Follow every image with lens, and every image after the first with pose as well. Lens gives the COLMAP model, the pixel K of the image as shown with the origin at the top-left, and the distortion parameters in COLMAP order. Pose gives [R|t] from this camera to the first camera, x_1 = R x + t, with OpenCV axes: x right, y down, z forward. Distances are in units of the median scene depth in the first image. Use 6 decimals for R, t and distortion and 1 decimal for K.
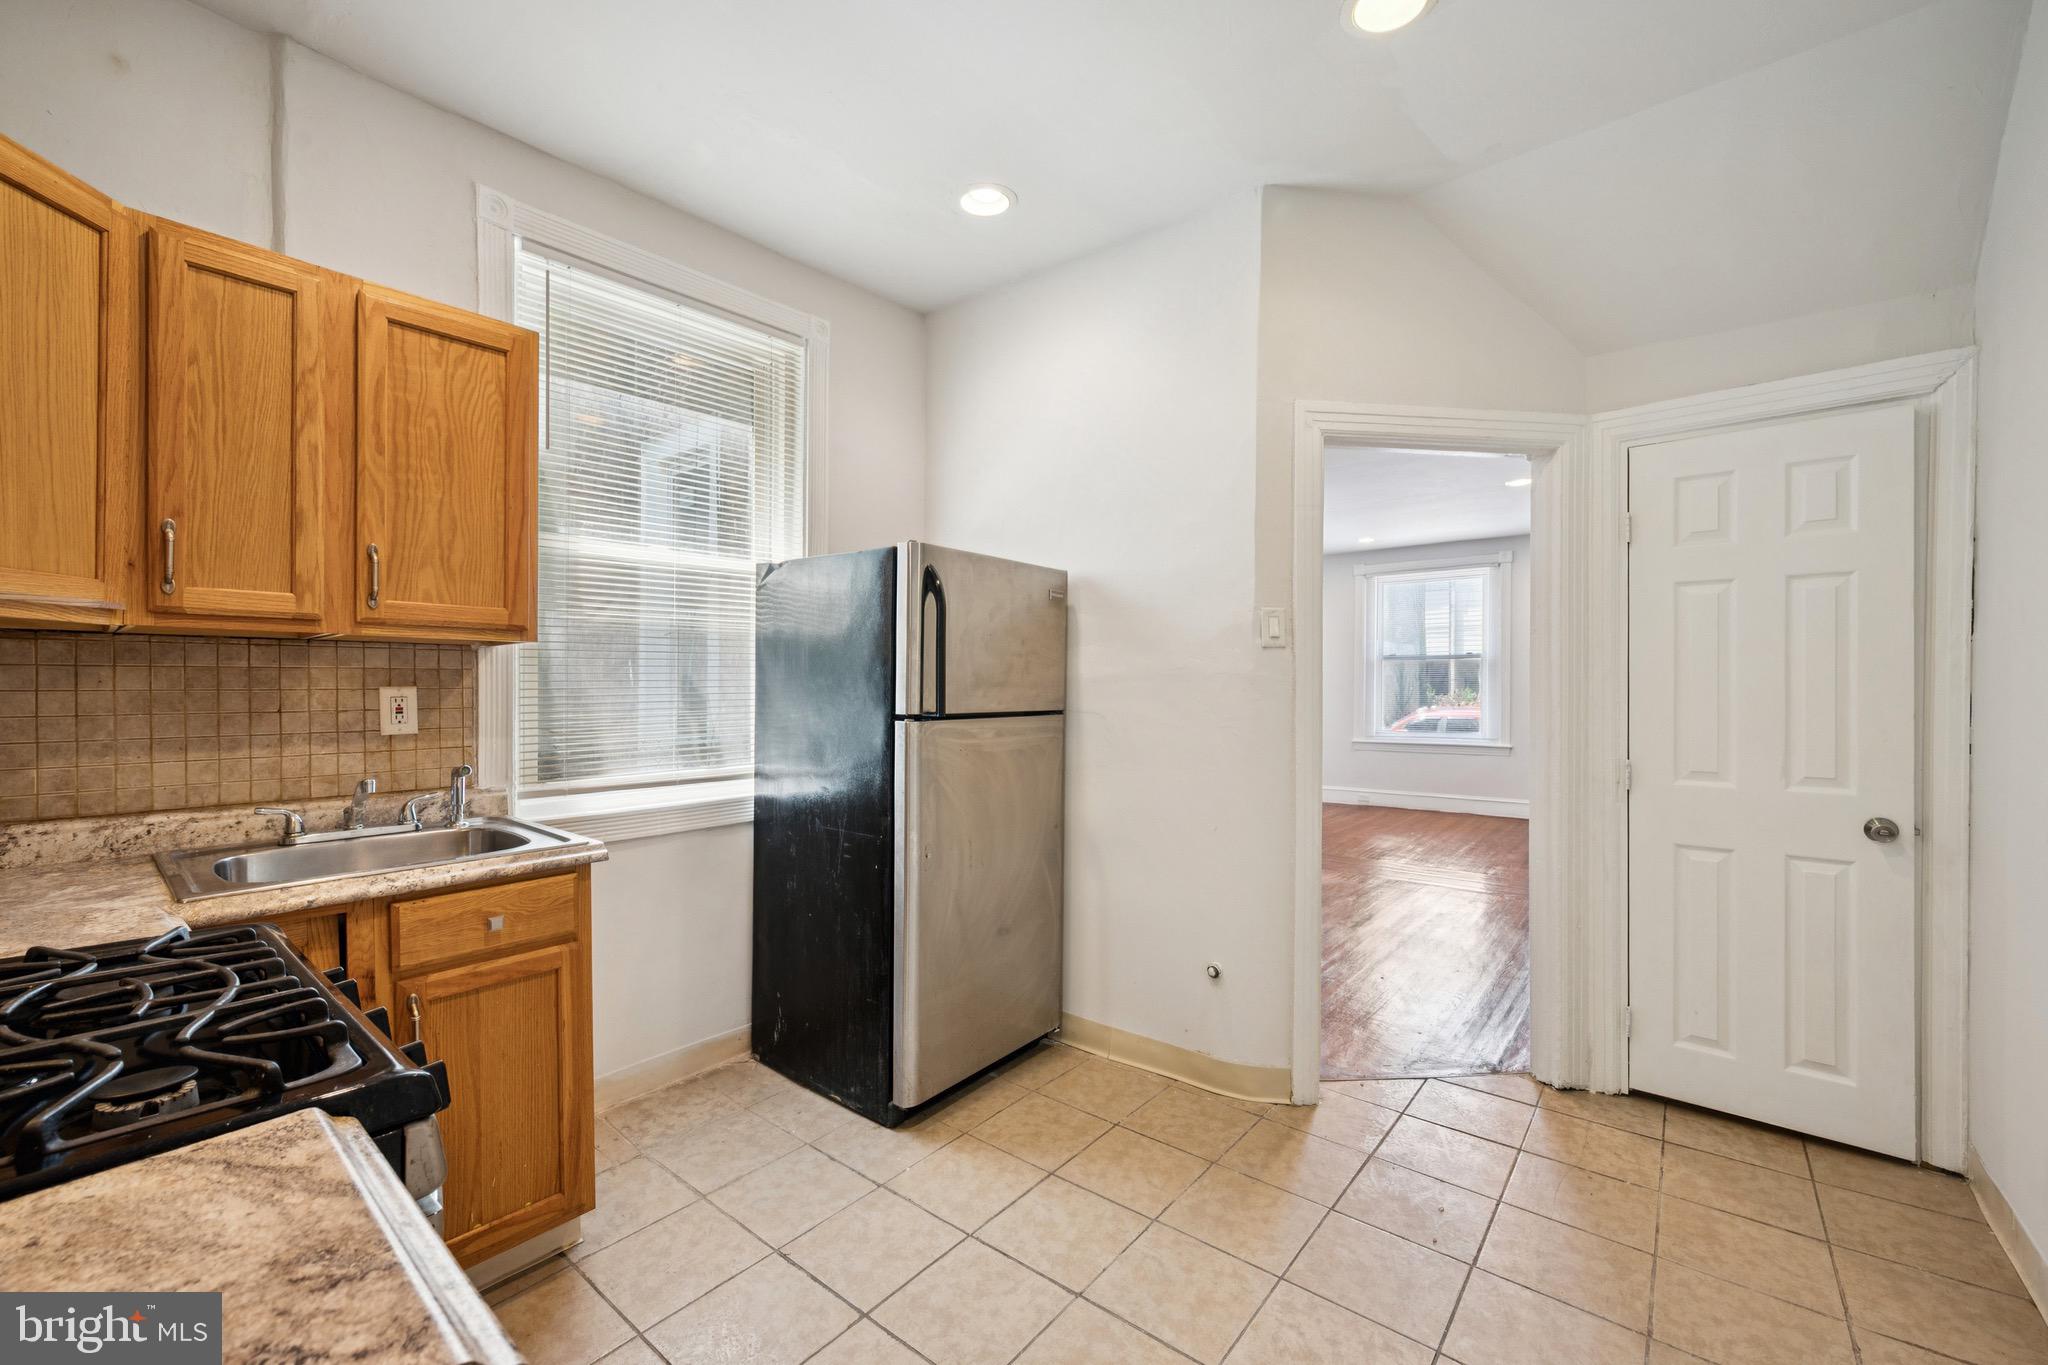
lens RADIAL K [[826.7, 0, 1030.7], [0, 826.7, 688.0], [0, 0, 1]] dist [0.000390, -0.000459]
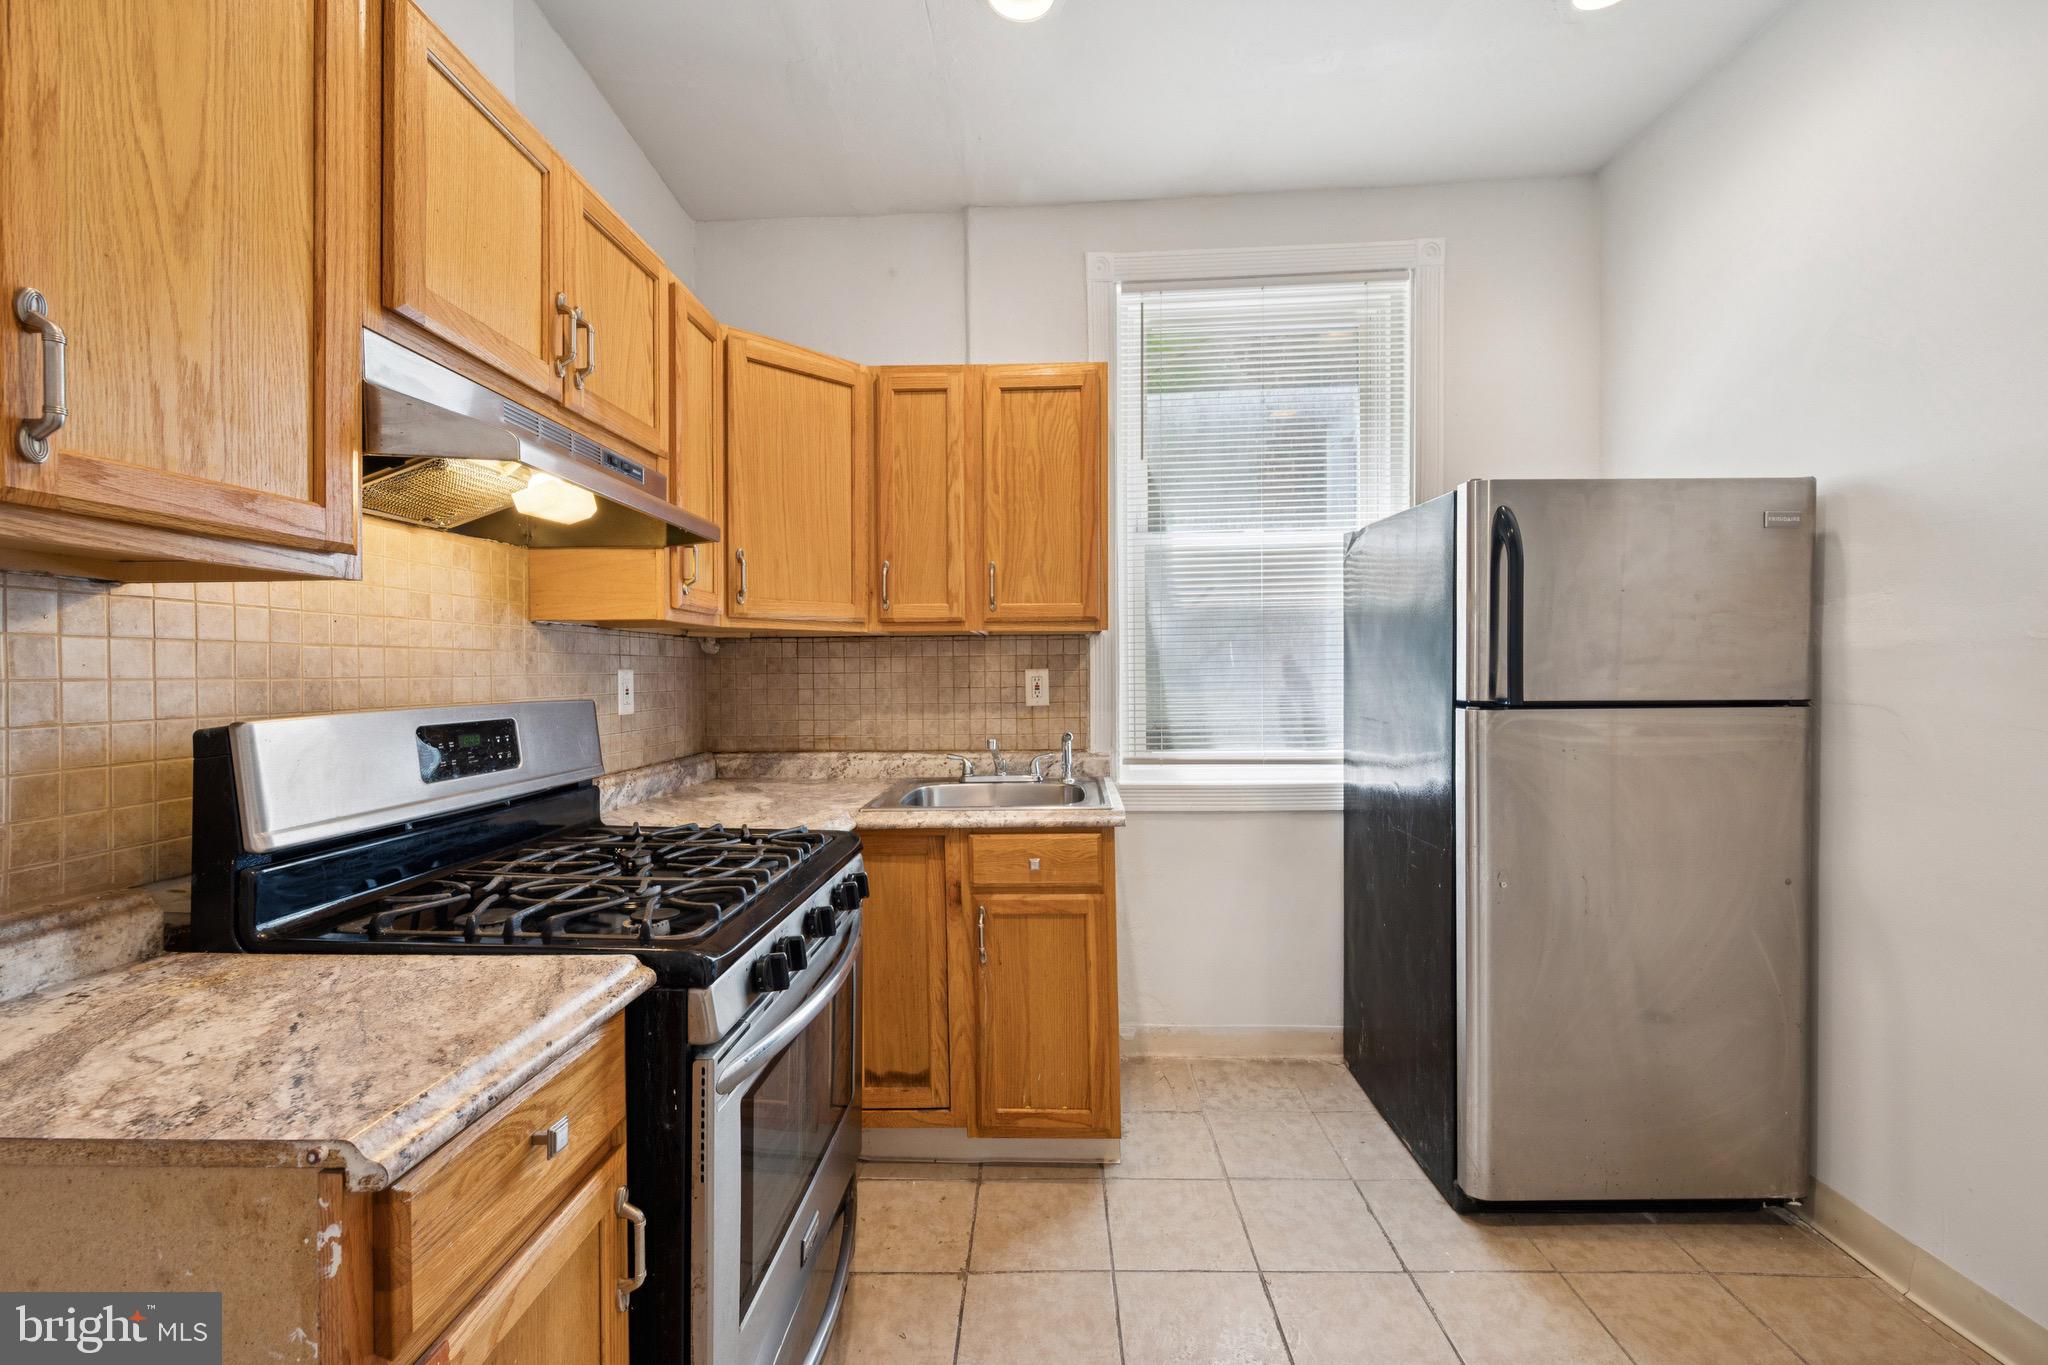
lens RADIAL K [[813.5, 0, 1029.4], [0, 813.5, 671.7], [0, 0, 1]] dist [0.001602, 0.000040]
pose [[0.610816, -0.001797, -0.791771, 0.240474], [0.007371, 0.999967, 0.003417, -0.001835], [0.791739, -0.007923, 0.610809, 0.218074]]
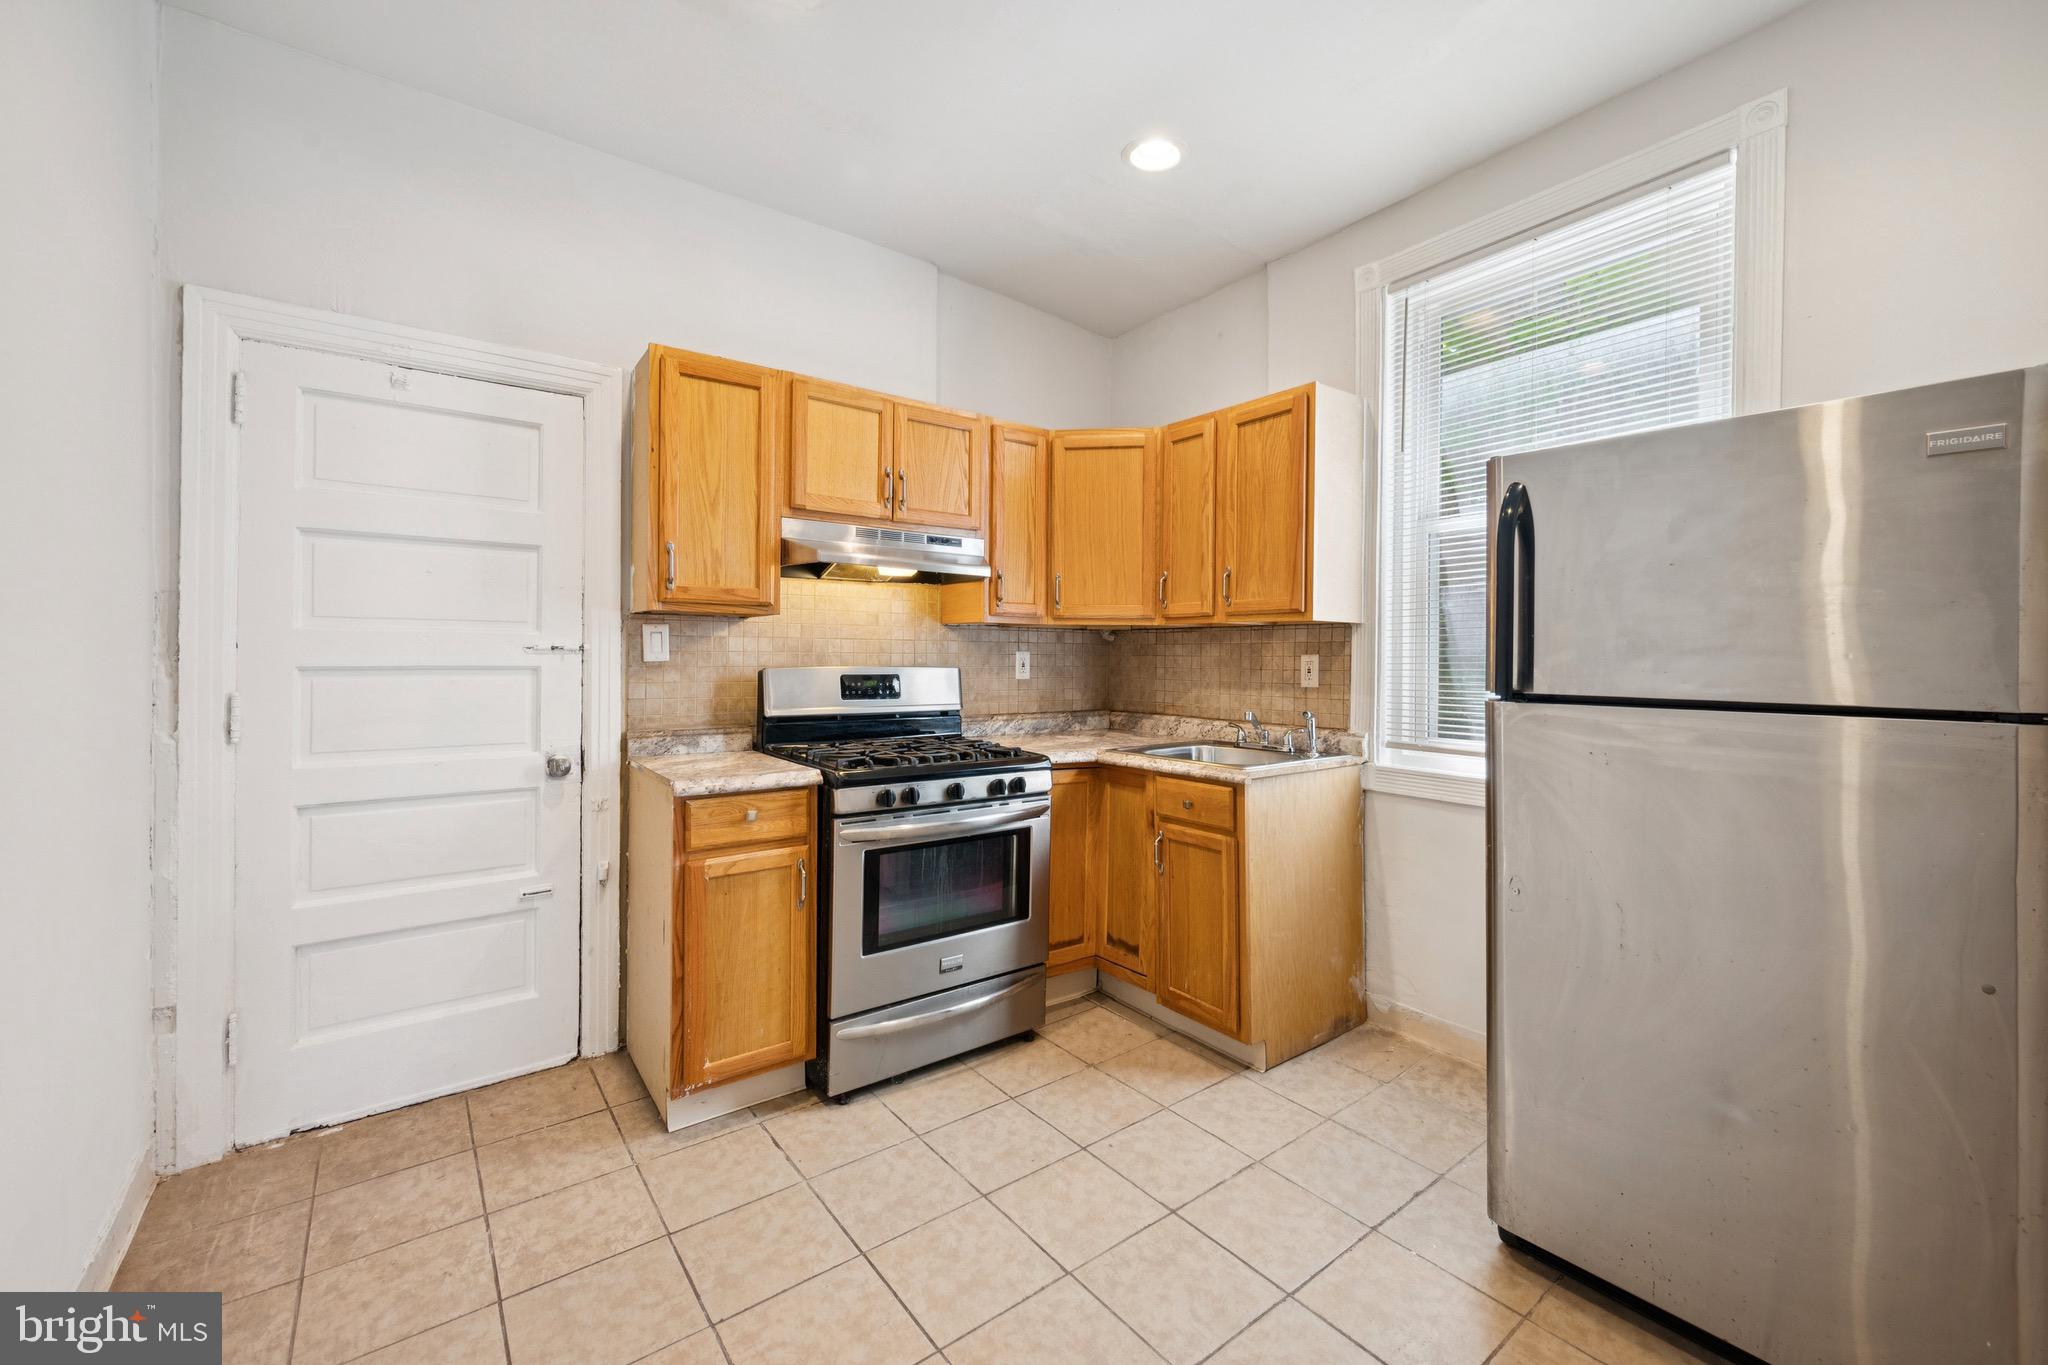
lens RADIAL K [[819.7, 0, 1039.2], [0, 819.7, 654.2], [0, 0, 1]] dist [0.000950, -0.000060]
pose [[-0.223578, -0.001910, -0.974684, 0.762635], [-0.006782, 0.999977, -0.000403, 0.001666], [0.974662, 0.006521, -0.223586, 0.876159]]
